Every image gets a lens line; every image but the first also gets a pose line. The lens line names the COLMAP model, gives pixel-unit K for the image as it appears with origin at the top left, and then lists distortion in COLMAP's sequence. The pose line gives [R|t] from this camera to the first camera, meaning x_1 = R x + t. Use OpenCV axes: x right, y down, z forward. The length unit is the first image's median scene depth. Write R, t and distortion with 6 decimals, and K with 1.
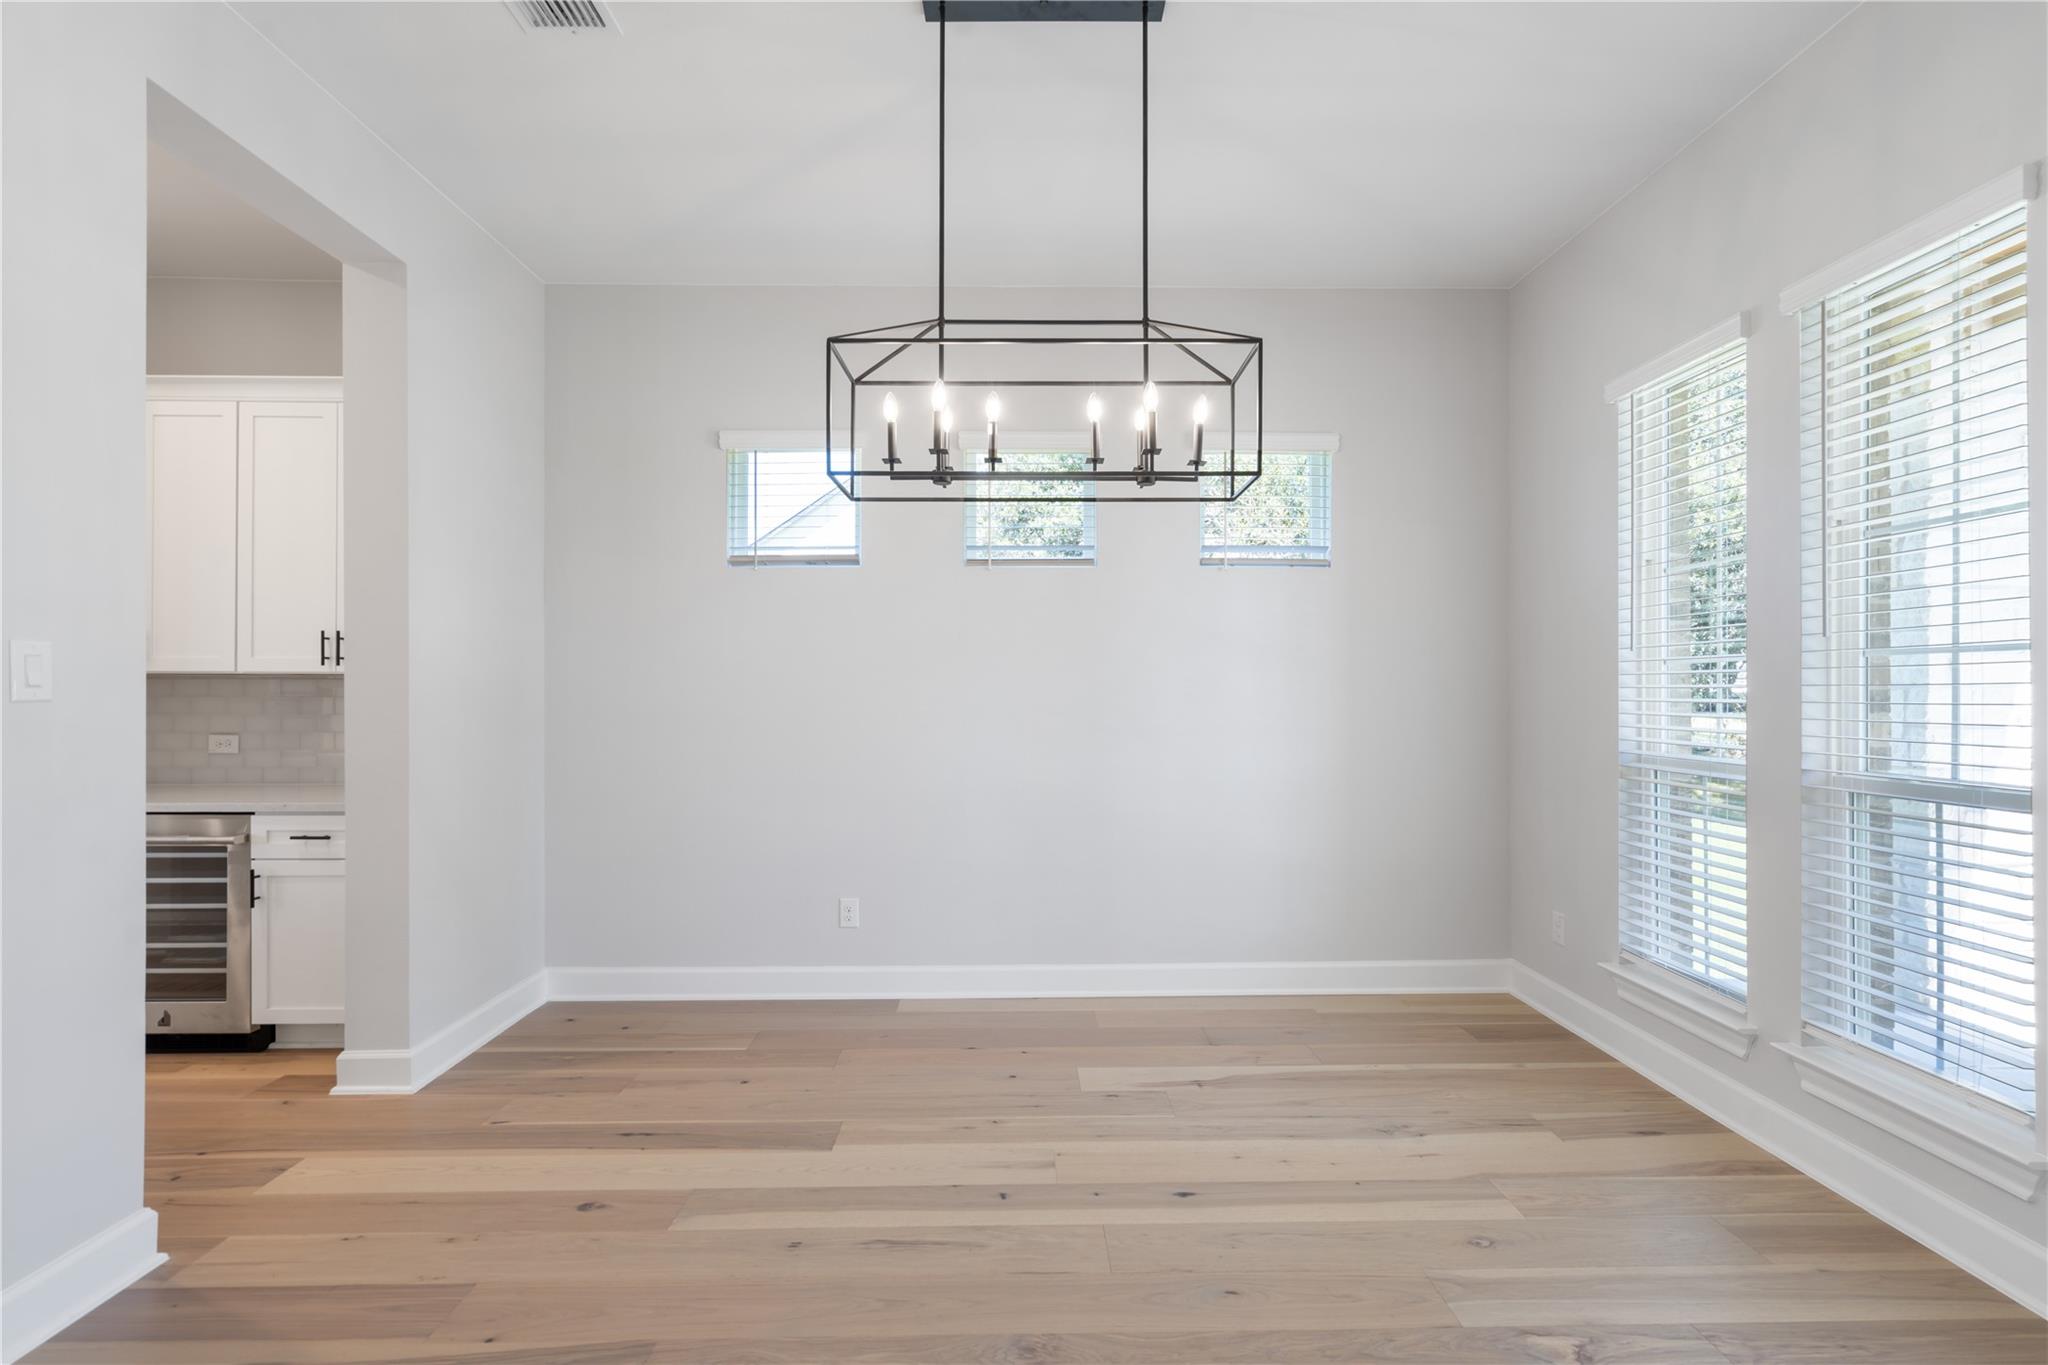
lens RADIAL K [[946.6, 0, 1025.9], [0, 946.6, 681.9], [0, 0, 1]] dist [-0.001806, 0.000061]
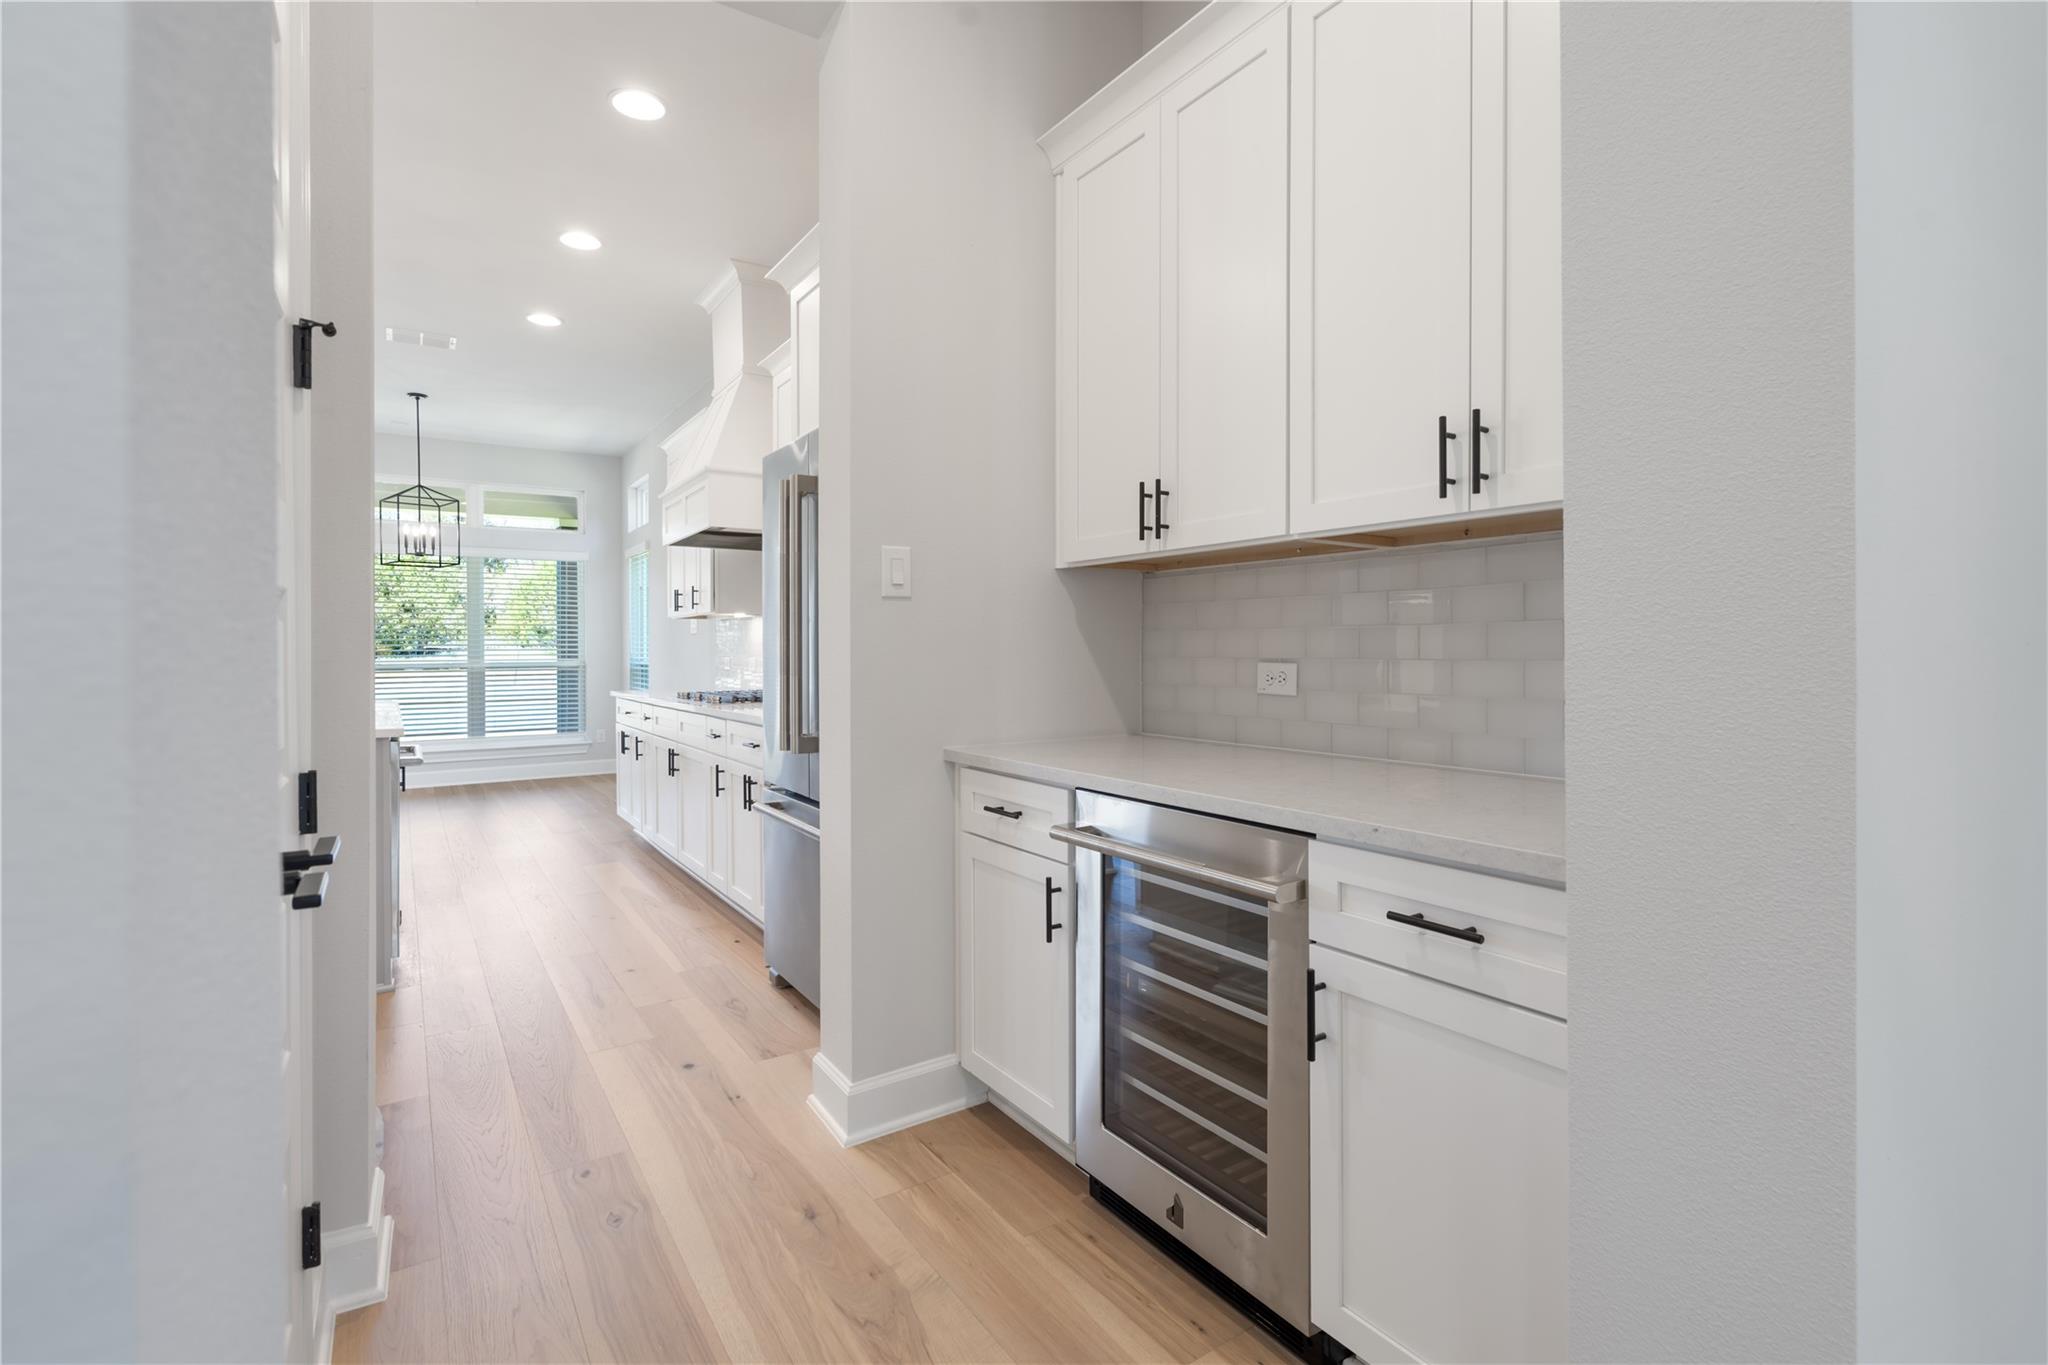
lens RADIAL K [[933.7, 0, 1023.3], [0, 933.7, 653.4], [0, 0, 1]] dist [-0.024595, 0.000007]
pose [[0.544691, 0.003514, -0.838629, -0.532888], [0.003402, 0.999974, 0.006399, 0.054863], [0.838630, -0.006338, 0.544665, 0.657228]]
